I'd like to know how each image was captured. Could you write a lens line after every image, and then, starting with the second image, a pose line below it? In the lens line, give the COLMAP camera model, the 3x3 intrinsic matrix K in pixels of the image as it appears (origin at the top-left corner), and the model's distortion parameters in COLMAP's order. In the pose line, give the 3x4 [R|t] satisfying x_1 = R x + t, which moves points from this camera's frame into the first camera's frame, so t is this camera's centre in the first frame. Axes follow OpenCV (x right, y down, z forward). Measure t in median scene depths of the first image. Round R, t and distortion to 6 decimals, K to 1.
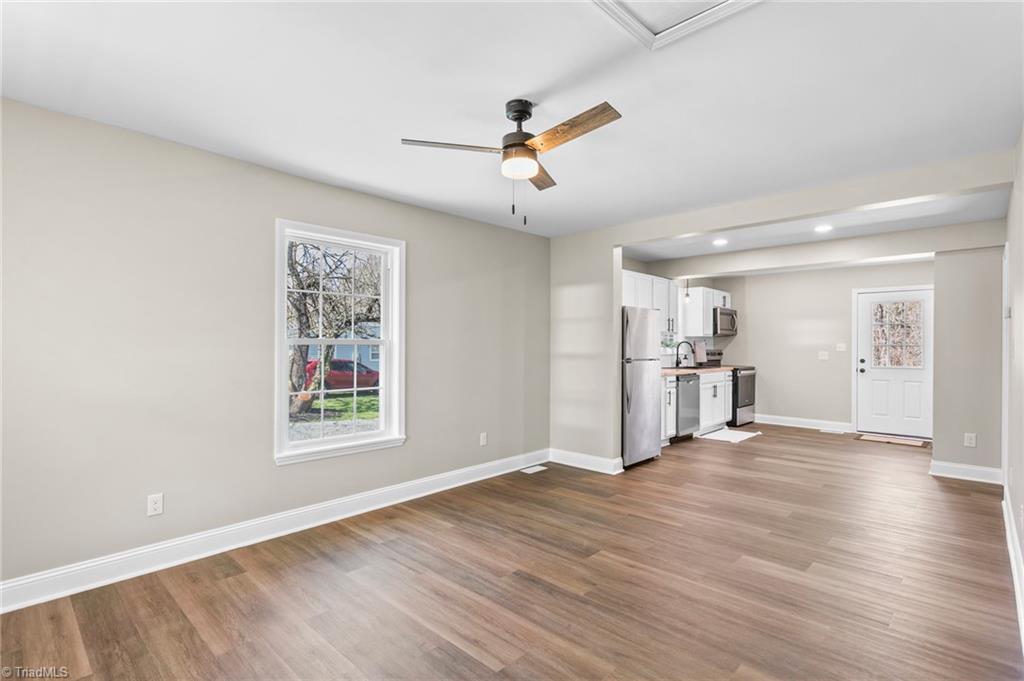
lens RADIAL K [[493.3, 0, 519.6], [0, 493.3, 346.2], [0, 0, 1]] dist [0.000178, 0.000930]
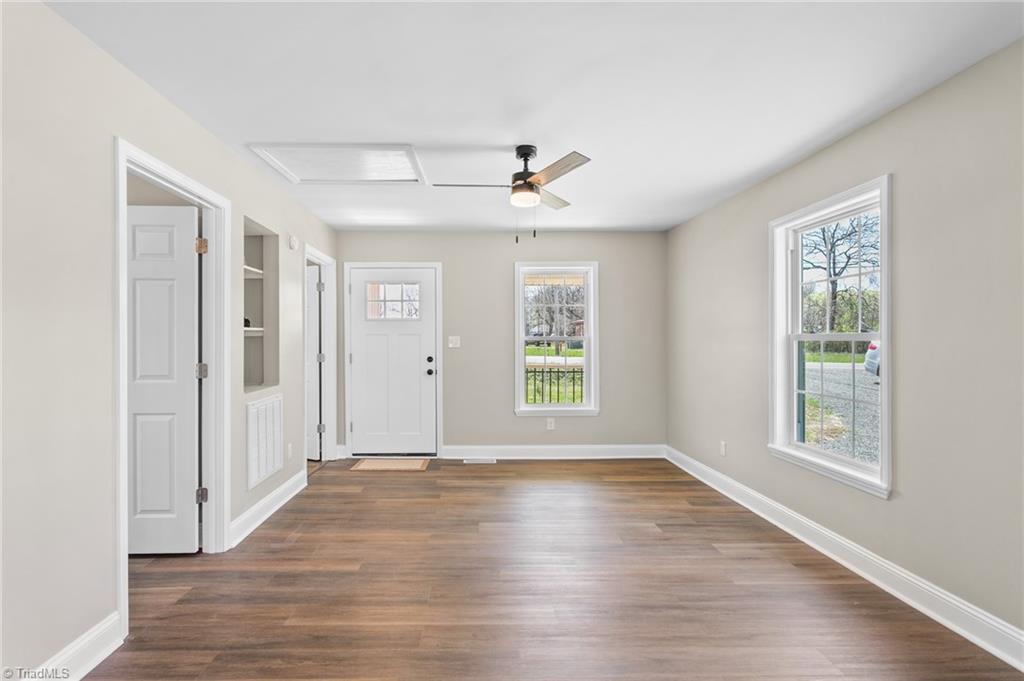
lens RADIAL K [[499.1, 0, 484.9], [0, 499.1, 341.4], [0, 0, 1]] dist [-0.000313, 0.000067]
pose [[-0.718171, -0.000886, -0.695866, 0.367323], [-0.000682, 1.000000, -0.000569, 0.000361], [0.695866, 0.000066, -0.718172, 0.707760]]
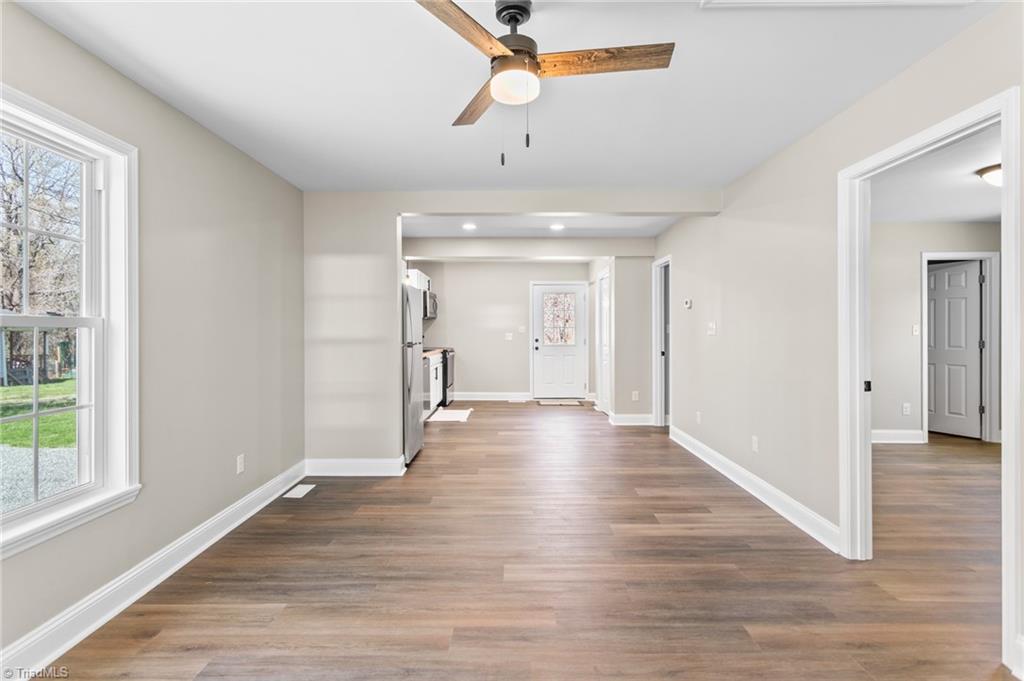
lens RADIAL K [[488.8, 0, 515.6], [0, 488.8, 331.5], [0, 0, 1]] dist [0.002662, 0.000588]
pose [[0.728112, -0.007595, 0.685416, -0.195078], [0.005488, 0.999971, 0.005250, 0.001336], [-0.685436, -0.000061, 0.728132, 0.178289]]
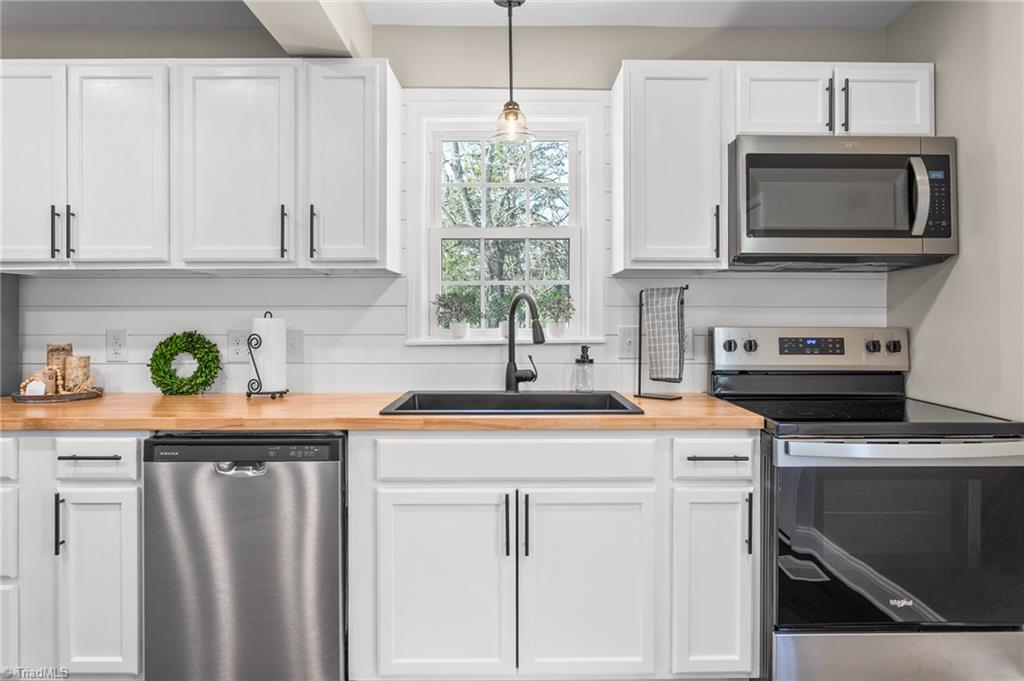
lens RADIAL K [[614.1, 0, 516.5], [0, 614.1, 315.7], [0, 0, 1]] dist [-0.004413, 0.000075]
pose [[0.693234, -0.005321, -0.720693, 0.661136], [0.003965, 0.999986, -0.003569, 0.003068], [0.720702, -0.000383, 0.693245, 0.921693]]
